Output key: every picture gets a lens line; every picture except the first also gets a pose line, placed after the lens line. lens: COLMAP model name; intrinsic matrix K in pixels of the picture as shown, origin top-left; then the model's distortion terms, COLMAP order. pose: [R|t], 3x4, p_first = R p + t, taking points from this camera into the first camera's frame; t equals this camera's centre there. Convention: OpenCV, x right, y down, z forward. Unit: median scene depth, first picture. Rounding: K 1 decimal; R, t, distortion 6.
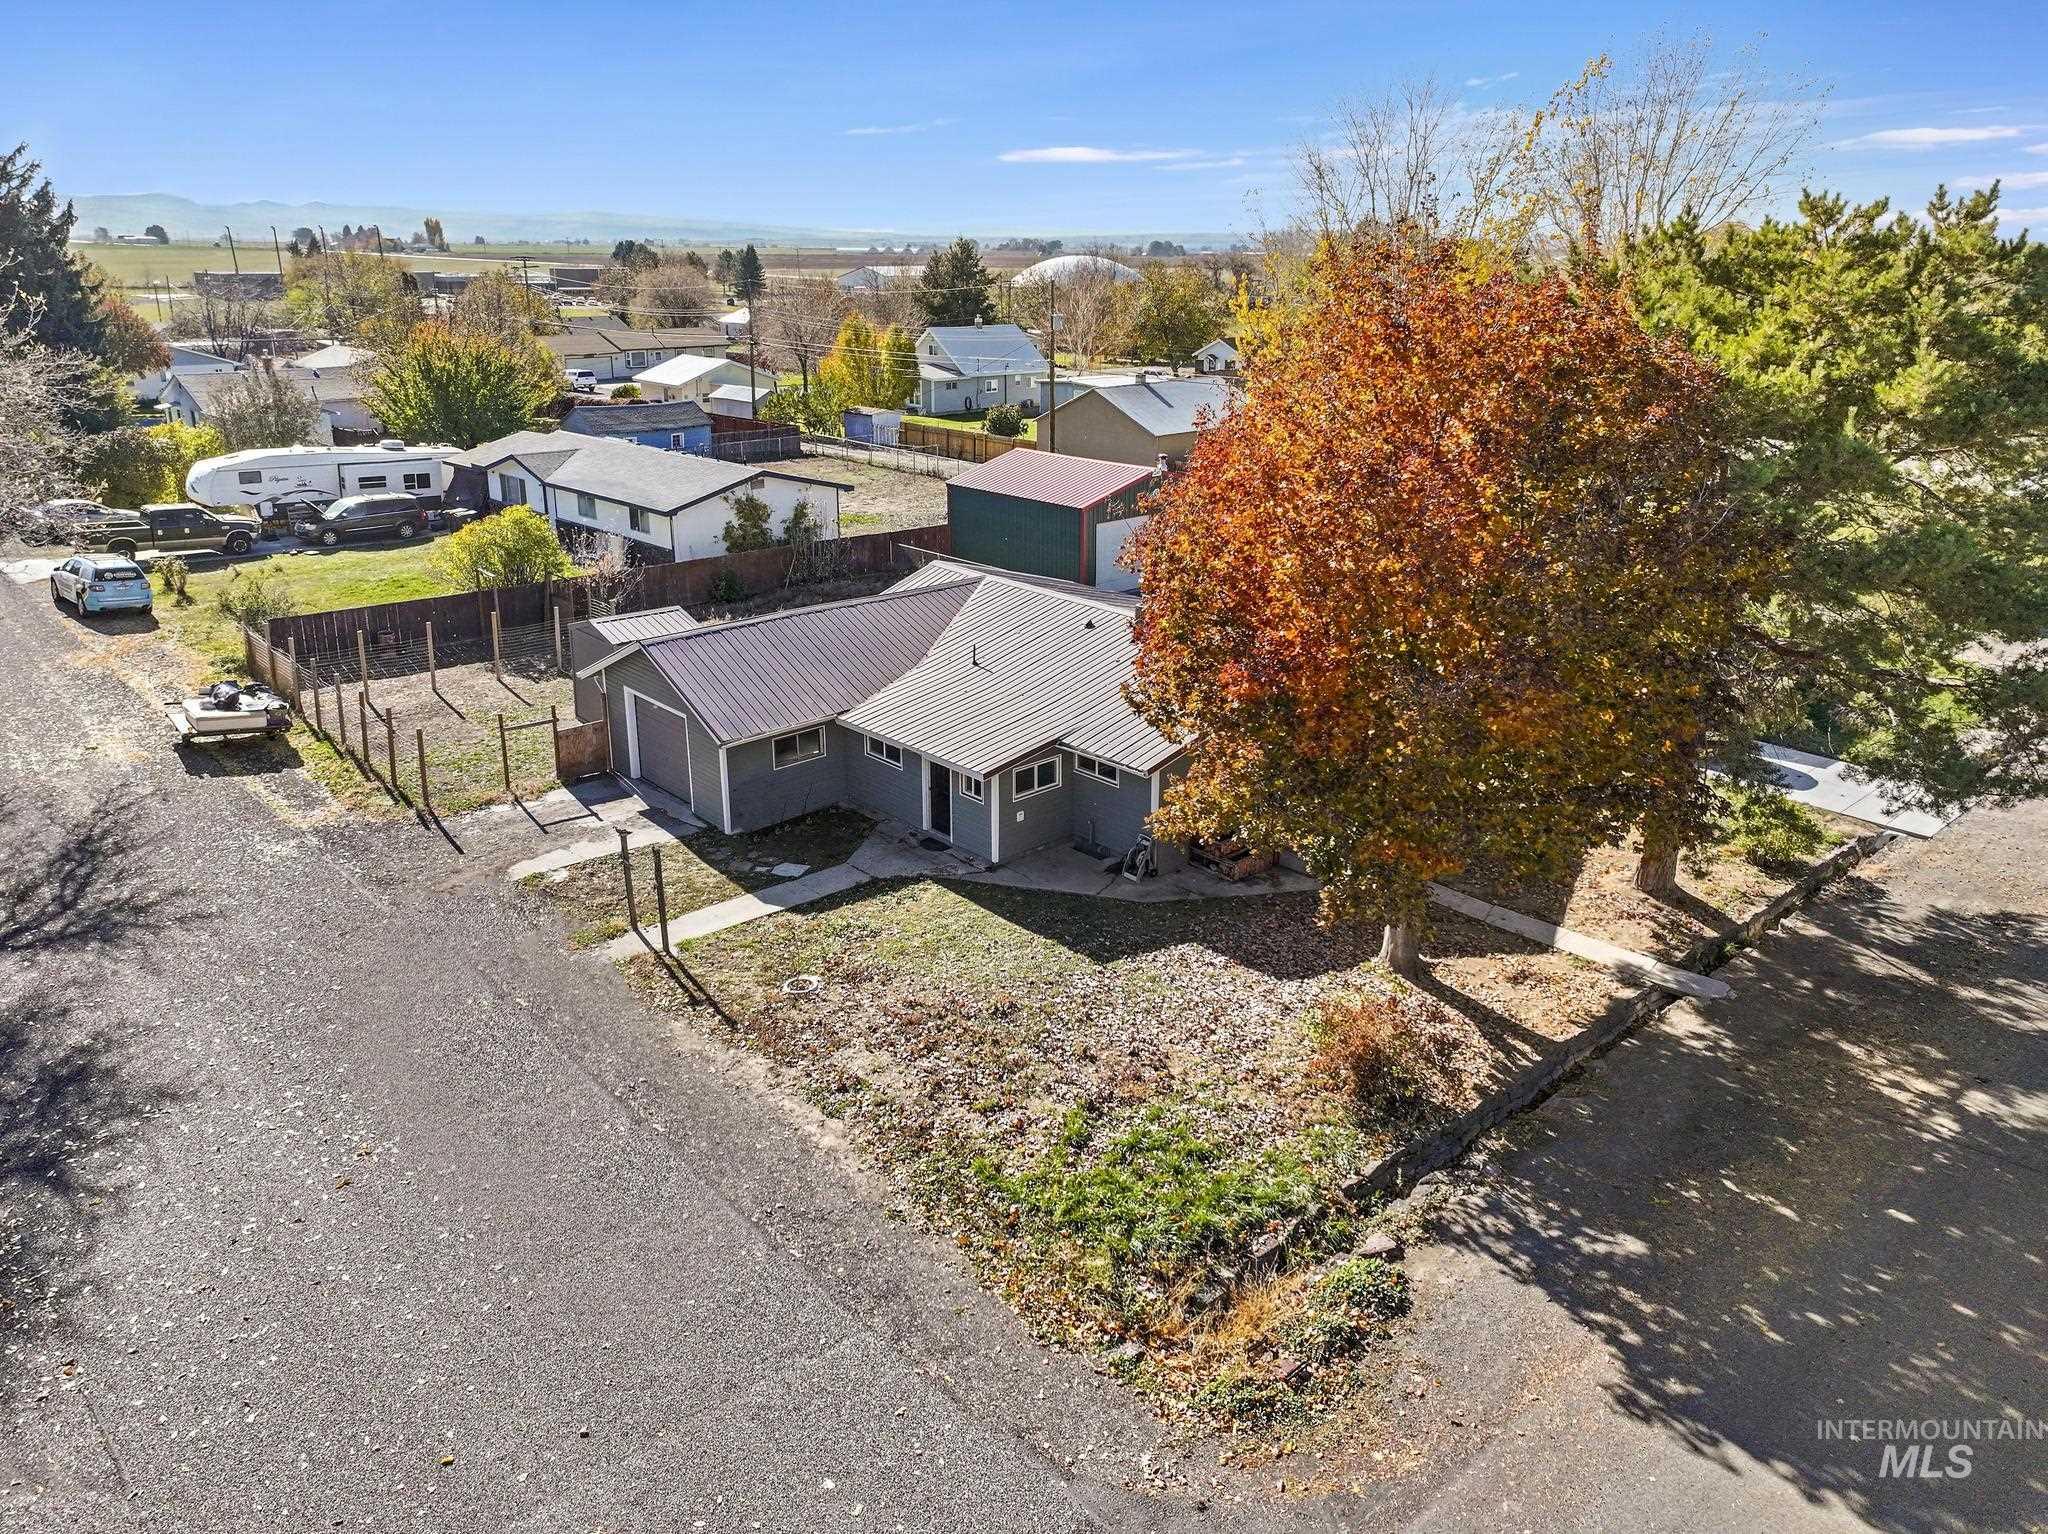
lens RADIAL K [[1449.9, 0, 1027.9], [0, 1449.9, 759.4], [0, 0, 1]] dist [0.006179, 0.005987]
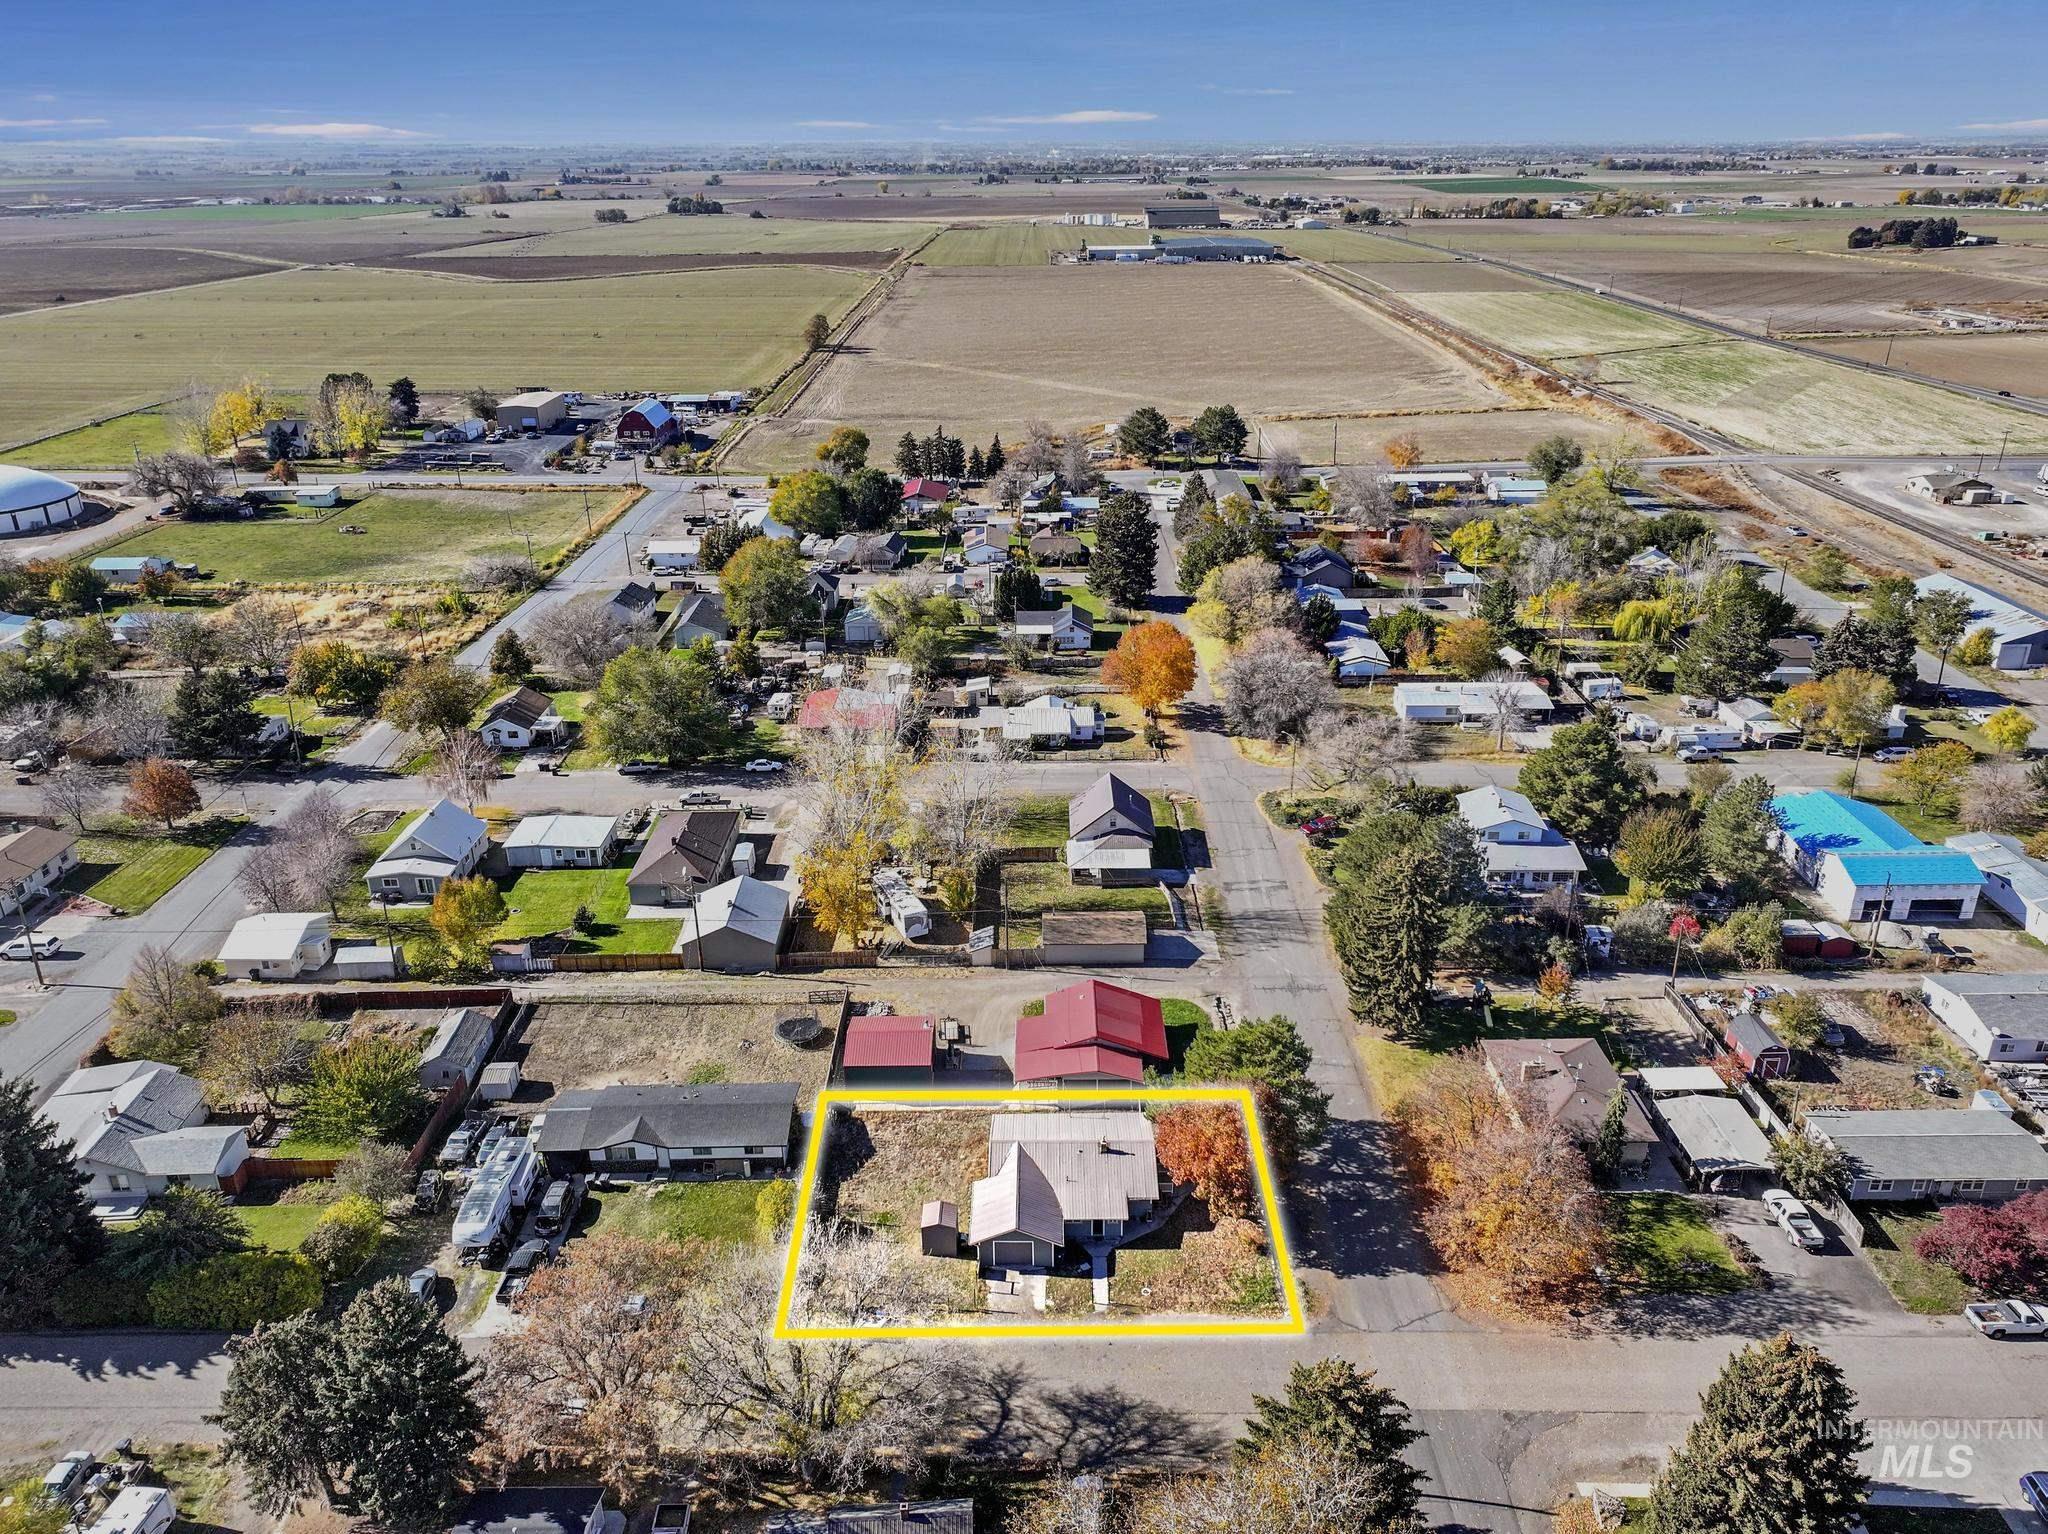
lens RADIAL K [[1449.9, 0, 1028.8], [0, 1449.9, 773.7], [0, 0, 1]] dist [0.006179, 0.005987]
pose [[0.677634, -0.297535, 0.672521, -2.624593], [0.255198, 0.952810, 0.164401, -1.946703], [-0.689700, 0.060222, 0.721587, -1.786129]]
